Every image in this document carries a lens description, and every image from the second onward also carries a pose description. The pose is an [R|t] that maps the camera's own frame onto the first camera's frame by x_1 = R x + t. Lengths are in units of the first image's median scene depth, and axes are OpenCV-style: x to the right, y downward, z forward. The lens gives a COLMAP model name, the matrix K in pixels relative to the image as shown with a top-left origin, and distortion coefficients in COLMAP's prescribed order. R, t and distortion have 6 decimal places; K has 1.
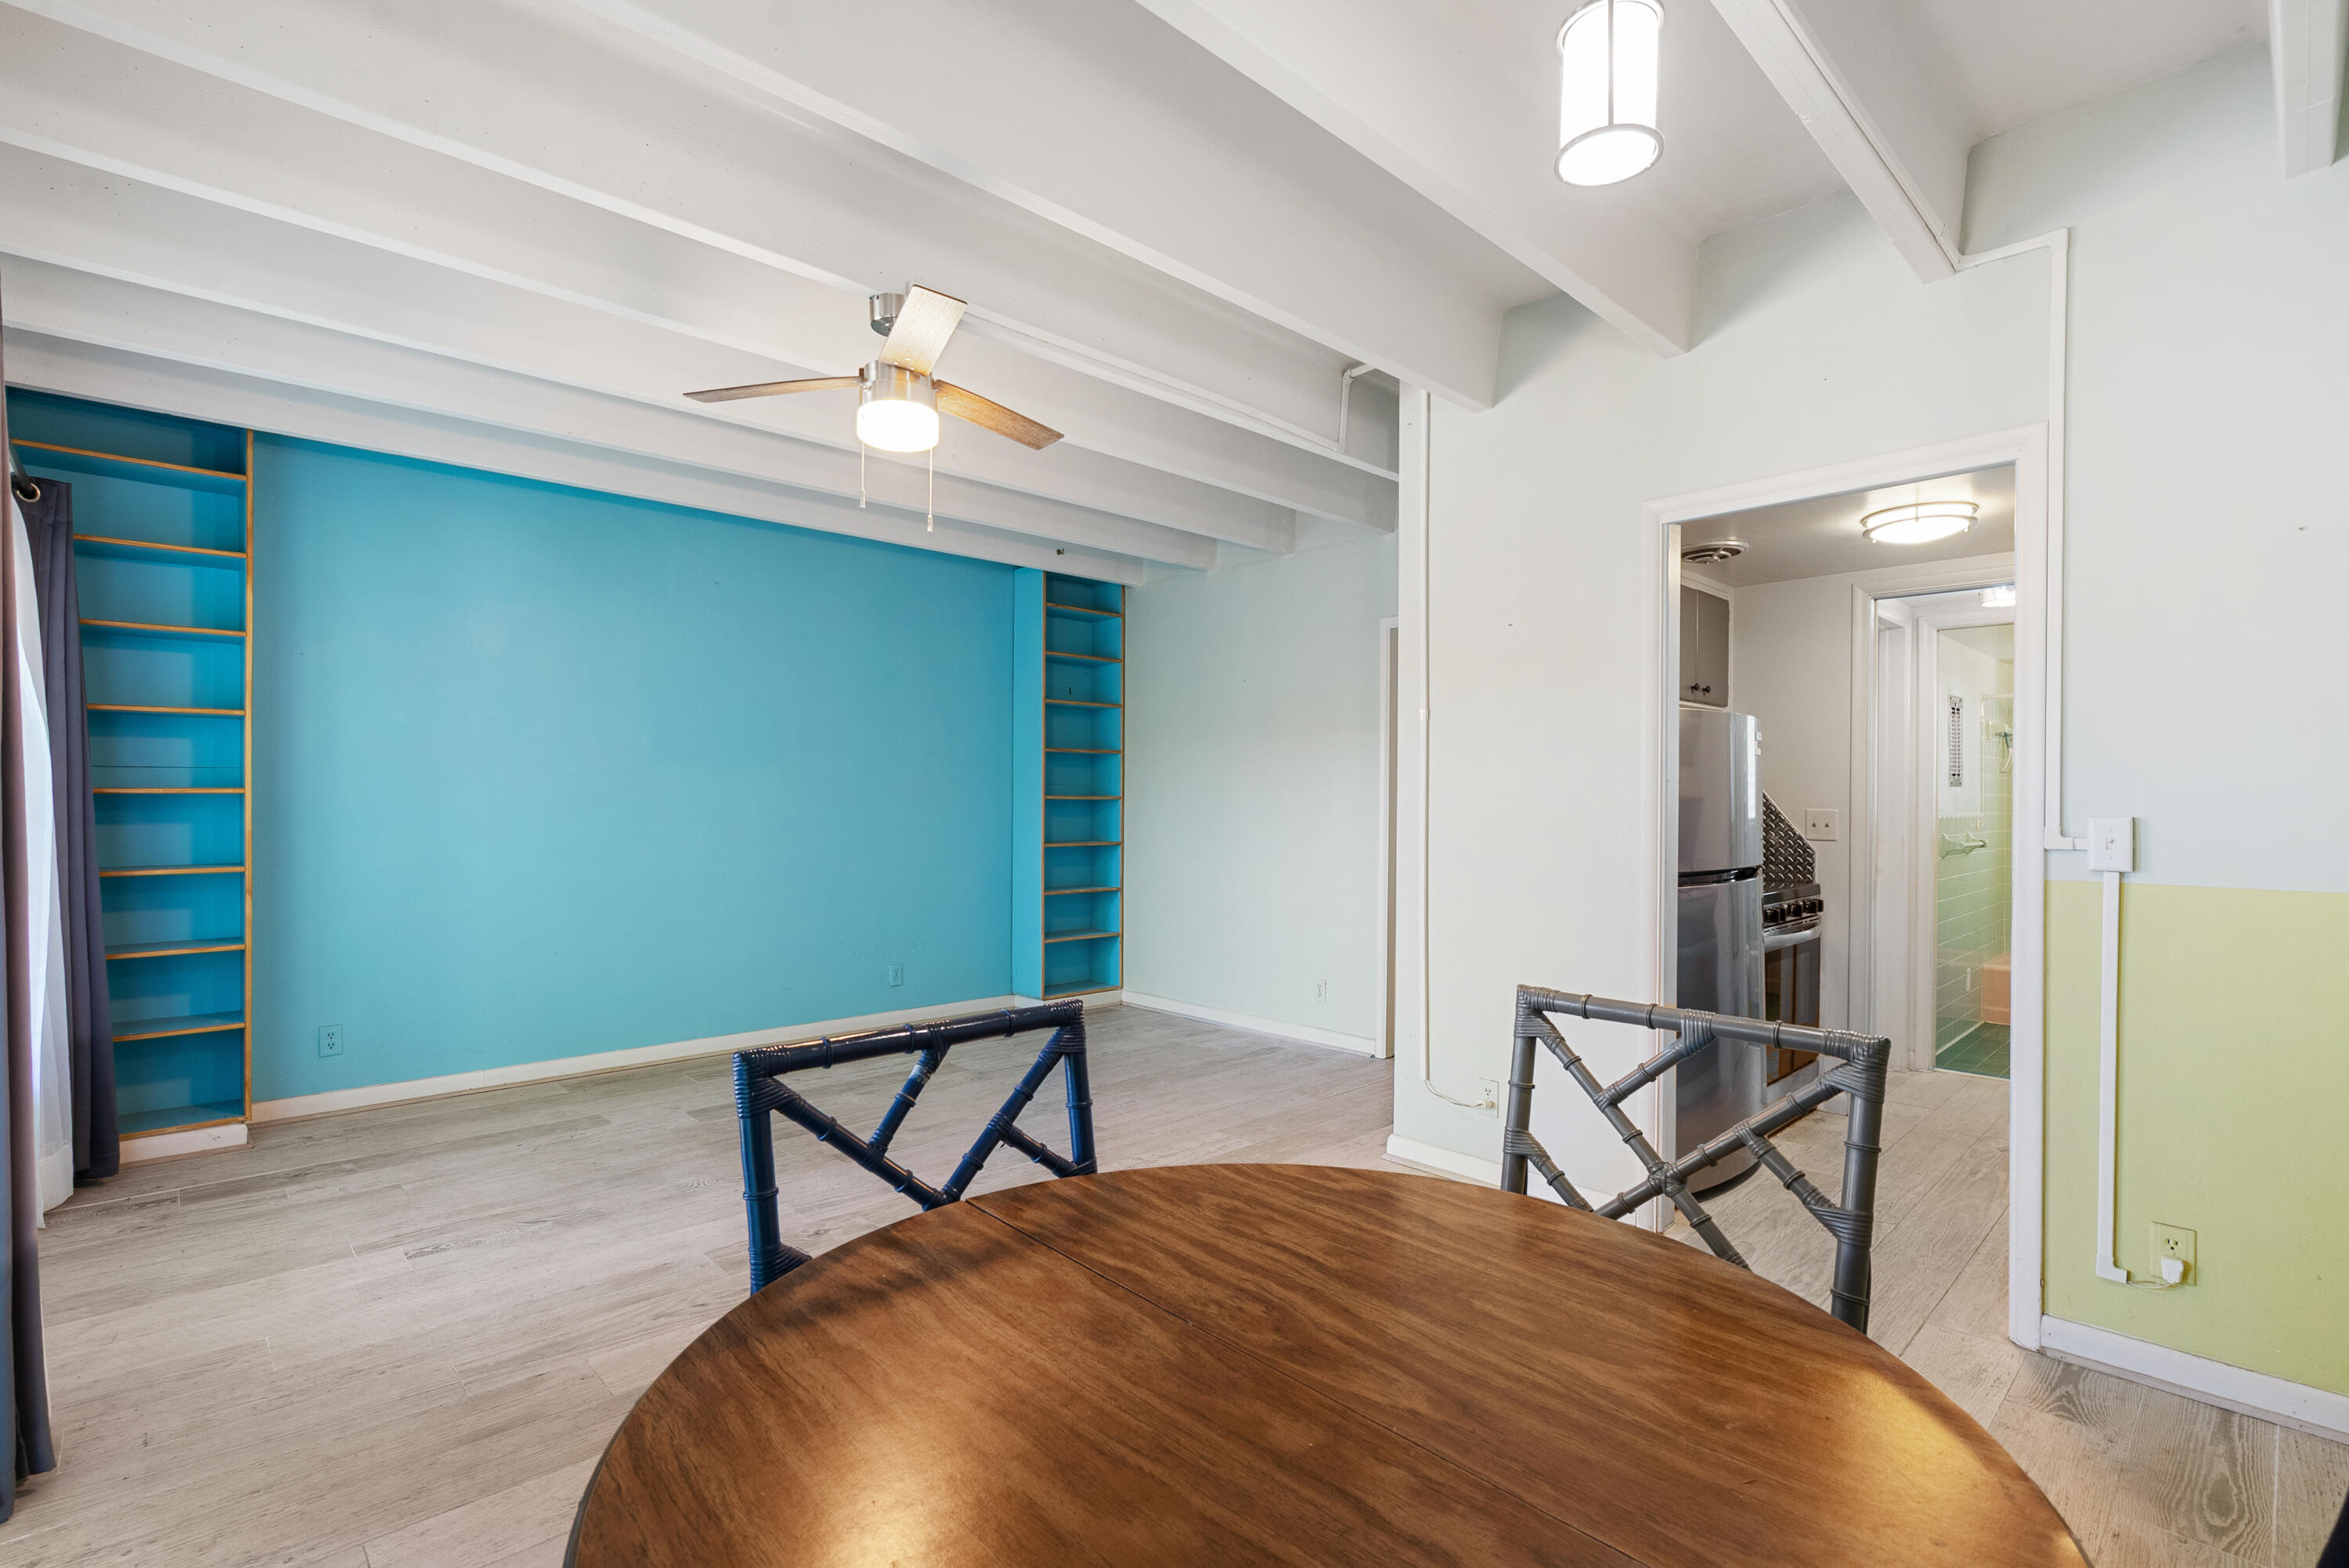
lens RADIAL K [[1068.9, 0, 1168.1], [0, 1068.9, 802.9], [0, 0, 1]] dist [-0.001471, -0.000374]
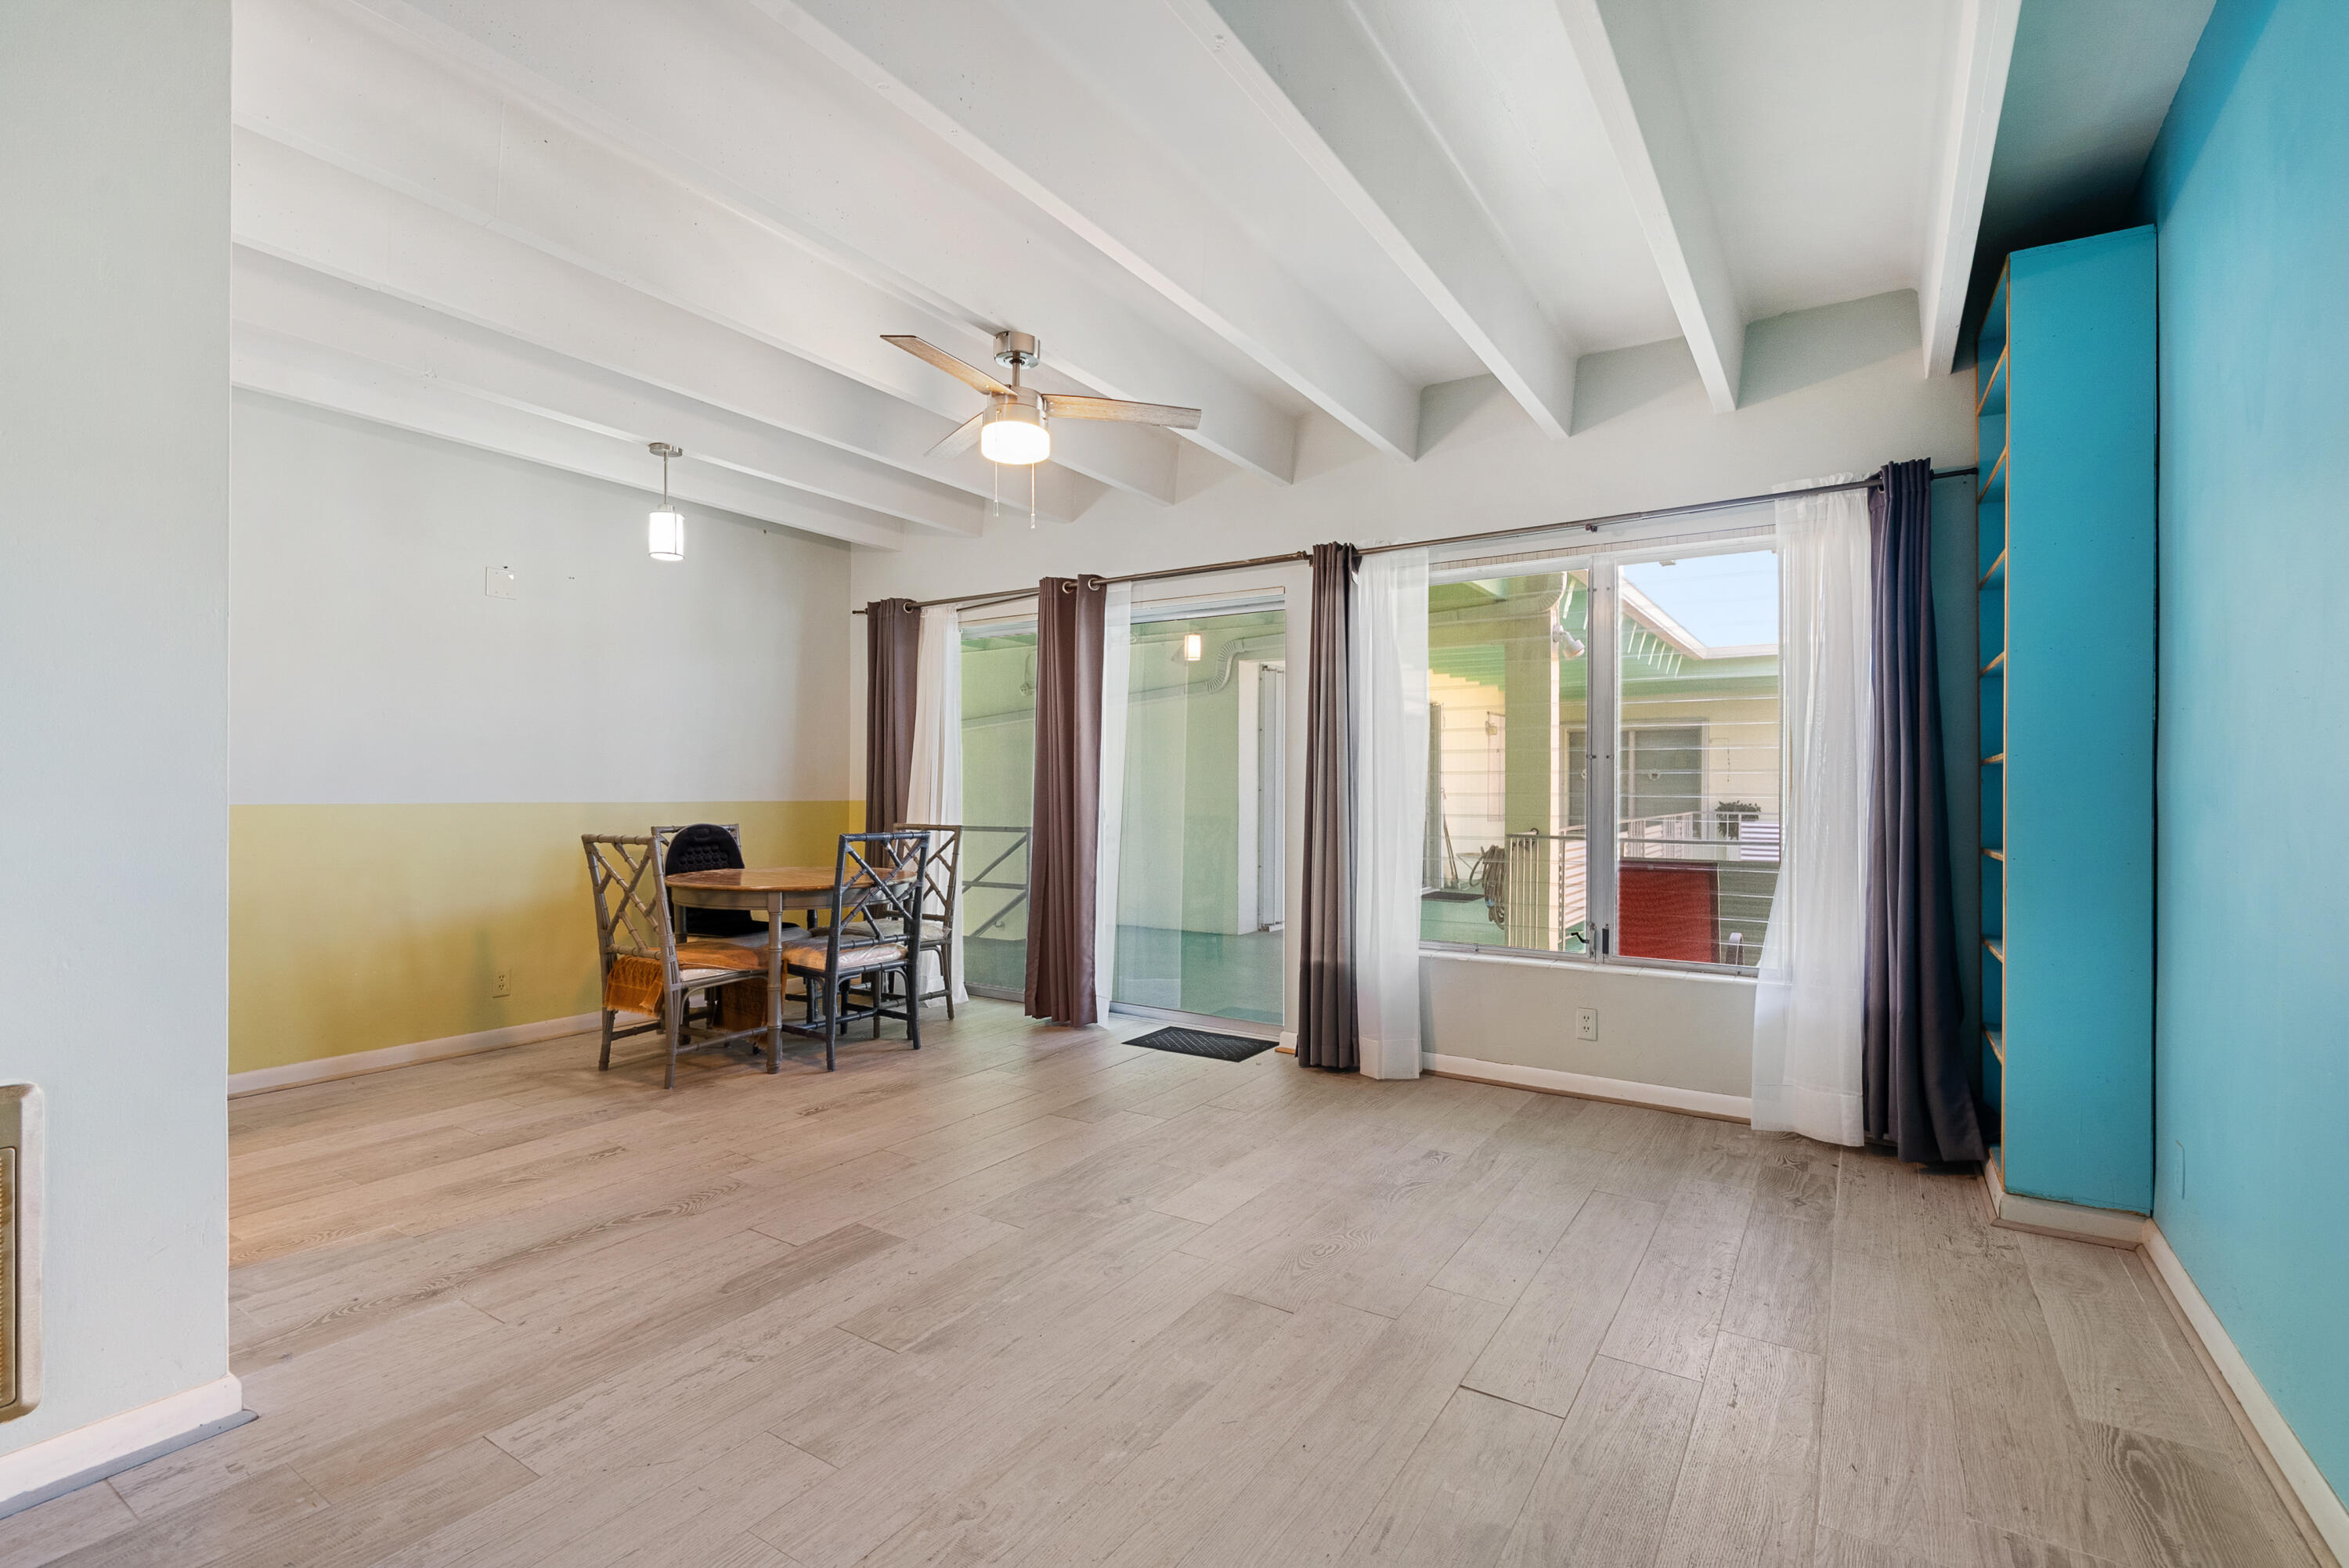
lens RADIAL K [[1068.2, 0, 1168.9], [0, 1068.2, 787.5], [0, 0, 1]] dist [-0.004495, 0.000626]
pose [[-0.972197, -0.012502, -0.233831, -0.108370], [-0.012468, 0.999921, -0.001622, 0.020775], [0.233833, 0.001339, -0.972276, 1.602322]]
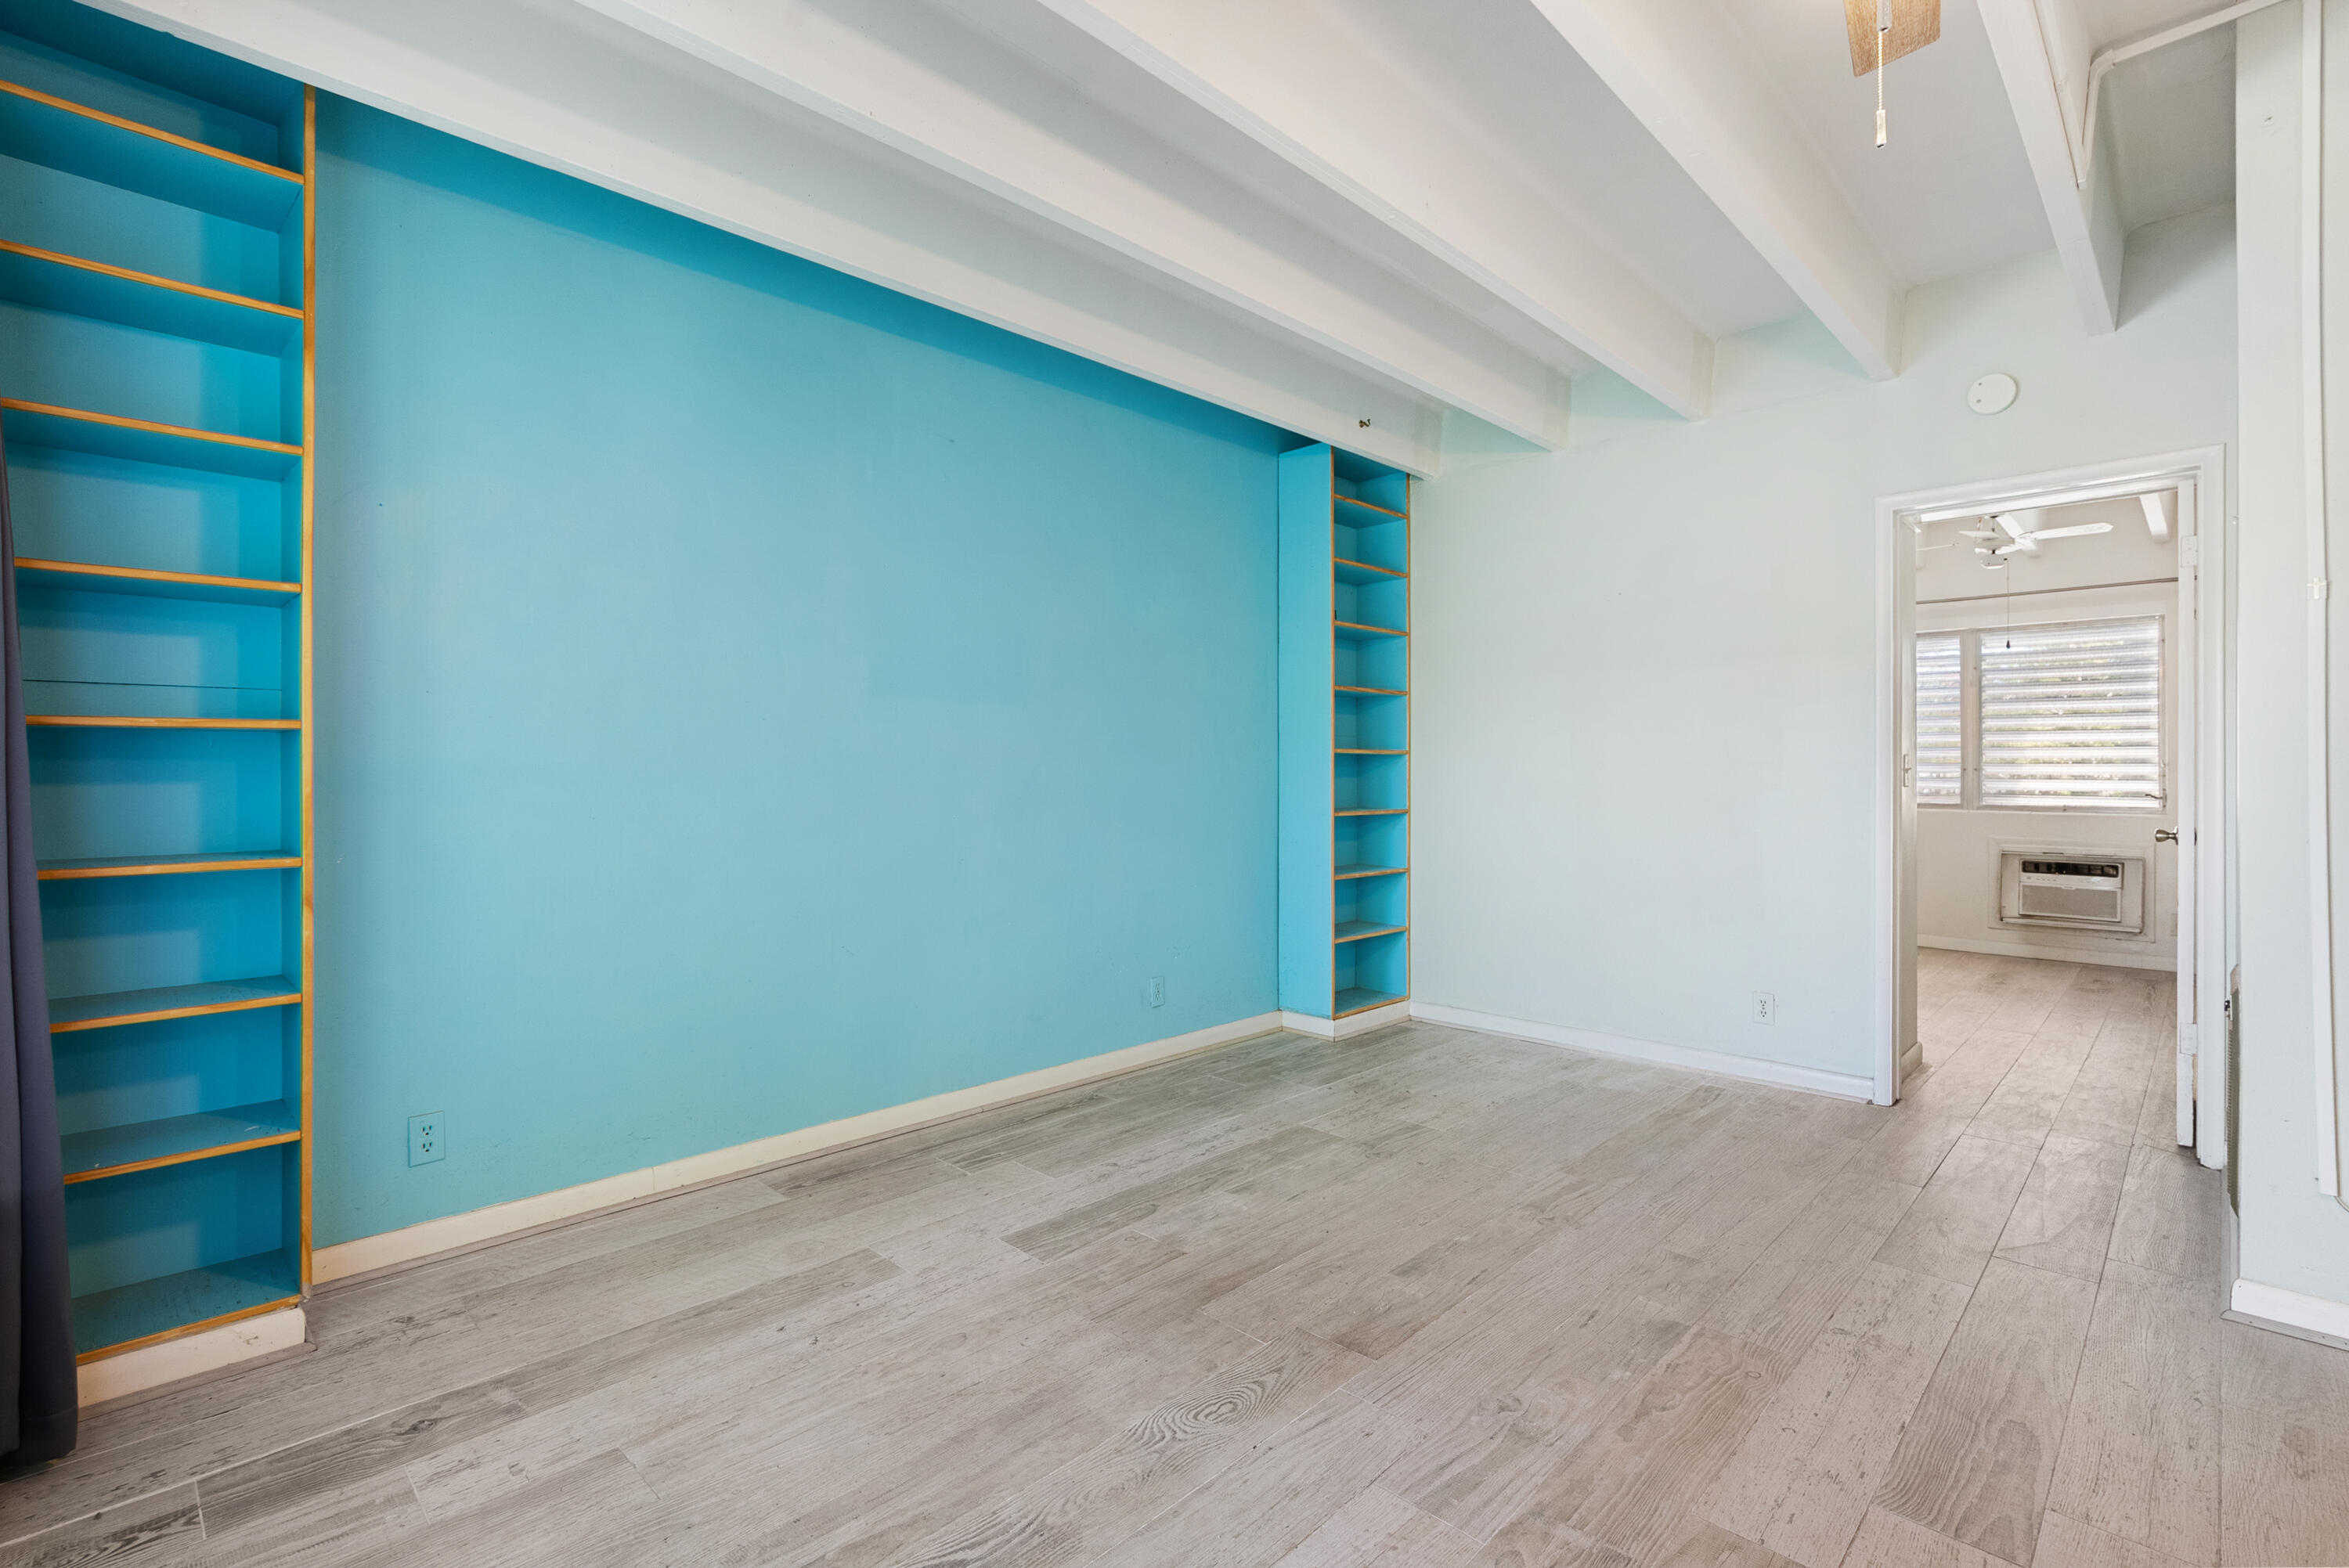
lens RADIAL K [[1065.4, 0, 1174.5], [0, 1065.4, 766.5], [0, 0, 1]] dist [-0.004949, 0.000988]
pose [[0.999258, -0.006090, 0.038041, -0.419188], [0.006384, 0.999951, -0.007621, 0.018303], [-0.037992, 0.007858, 0.999247, 0.413878]]
